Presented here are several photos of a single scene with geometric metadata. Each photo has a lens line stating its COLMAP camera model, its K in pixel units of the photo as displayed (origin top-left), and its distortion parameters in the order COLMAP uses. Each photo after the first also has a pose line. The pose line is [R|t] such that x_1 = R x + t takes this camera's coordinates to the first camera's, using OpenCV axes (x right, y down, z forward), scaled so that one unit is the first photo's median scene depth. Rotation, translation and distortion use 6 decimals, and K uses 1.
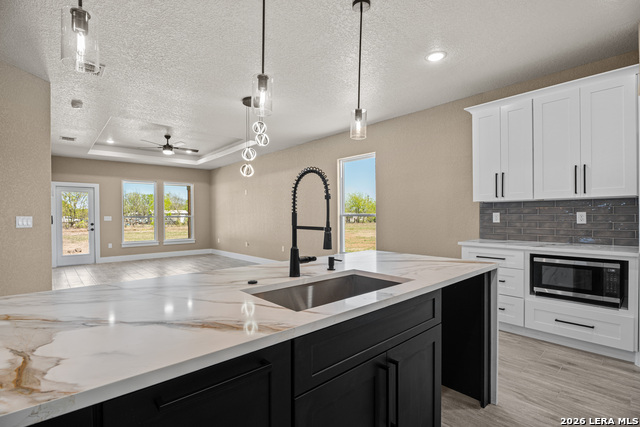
lens RADIAL K [[306.1, 0, 318.9], [0, 306.1, 217.2], [0, 0, 1]] dist [-0.007986, -0.000329]
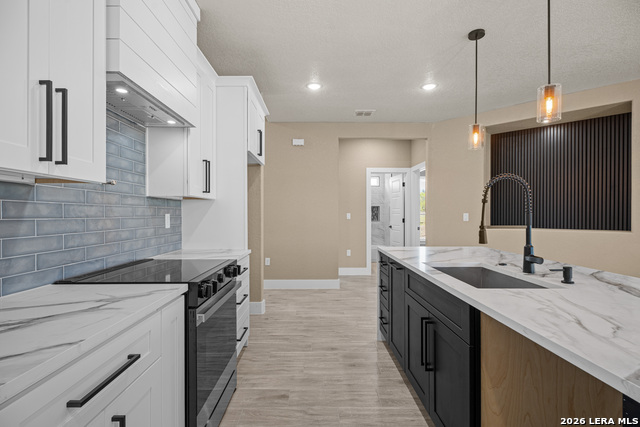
lens RADIAL K [[315.6, 0, 316.3], [0, 315.6, 217.2], [0, 0, 1]] dist [0.009817, -0.000375]
pose [[-0.664744, 0.015085, -0.746919, 0.500275], [-0.000711, 0.999783, 0.020825, -0.009979], [0.747071, 0.014374, -0.664589, 0.473957]]
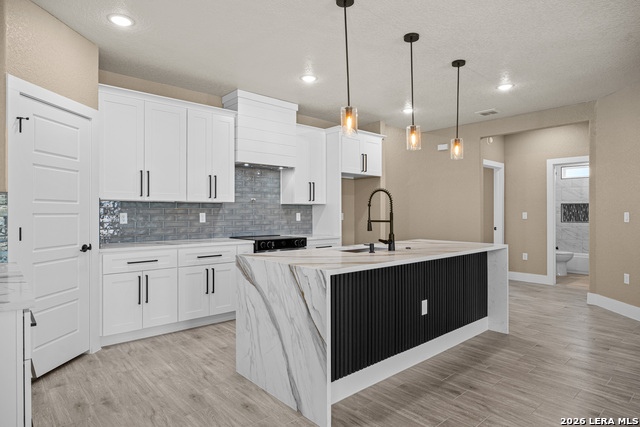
lens RADIAL K [[374.5, 0, 319.8], [0, 374.5, 210.4], [0, 0, 1]] dist [0.007530, 0.001494]
pose [[-0.999975, 0.006893, -0.001457, 0.126856], [0.006894, 0.999976, -0.000121, -0.012005], [0.001457, -0.000131, -0.999999, 1.238572]]
